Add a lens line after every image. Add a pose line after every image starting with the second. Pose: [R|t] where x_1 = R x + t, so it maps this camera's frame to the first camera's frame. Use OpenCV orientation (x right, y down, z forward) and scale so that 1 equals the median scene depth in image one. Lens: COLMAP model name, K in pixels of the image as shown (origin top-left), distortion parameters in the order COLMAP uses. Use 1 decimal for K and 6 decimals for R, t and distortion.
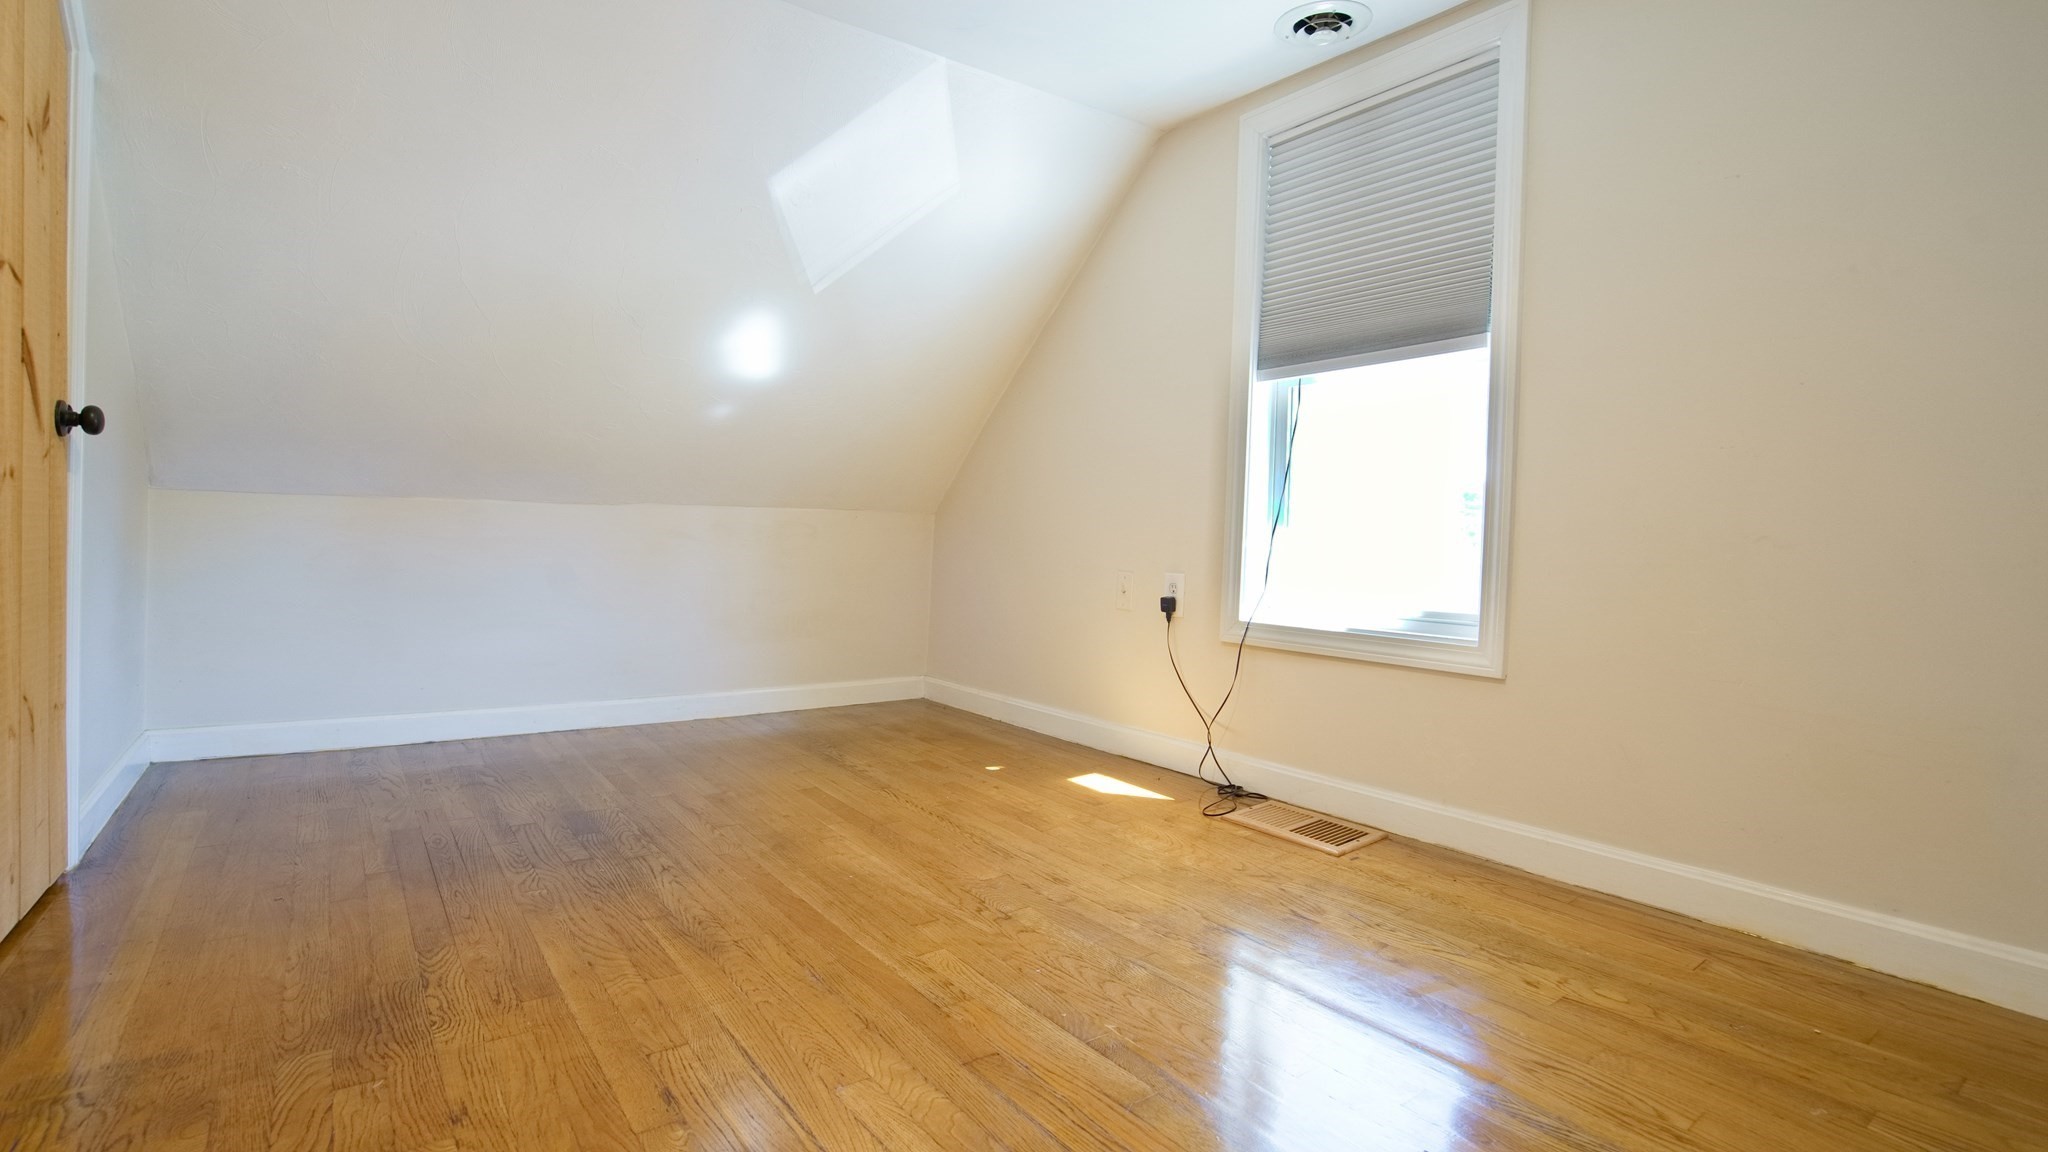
lens RADIAL K [[976.8, 0, 1023.9], [0, 976.8, 585.8], [0, 0, 1]] dist [-0.023640, 0.000622]
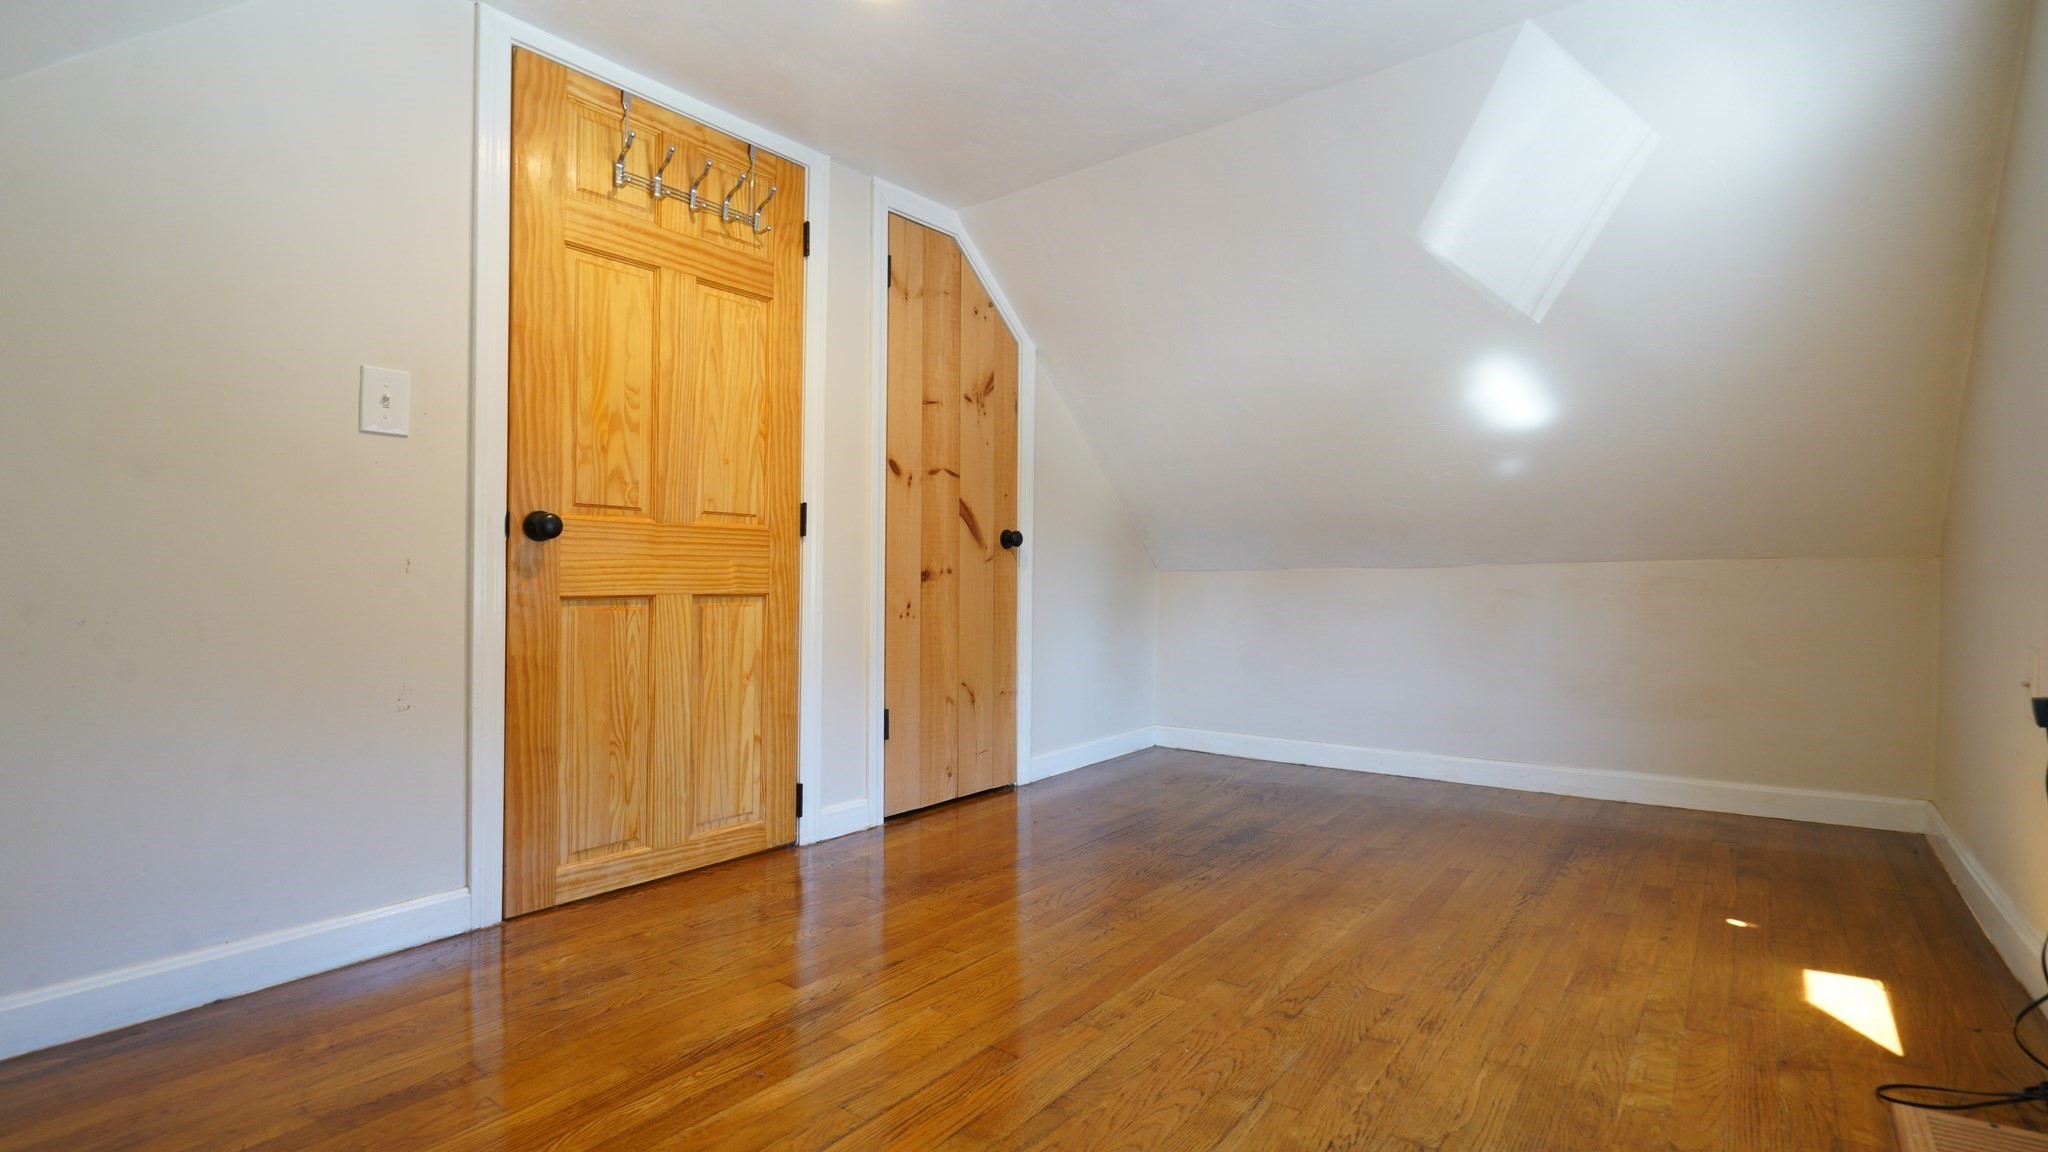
lens RADIAL K [[944.4, 0, 1021.4], [0, 944.4, 570.5], [0, 0, 1]] dist [-0.002319, -0.000037]
pose [[0.278209, -0.042165, -0.959595, 0.702843], [-0.038352, 0.997752, -0.054961, -0.011145], [0.959755, 0.052093, 0.275966, 0.458957]]
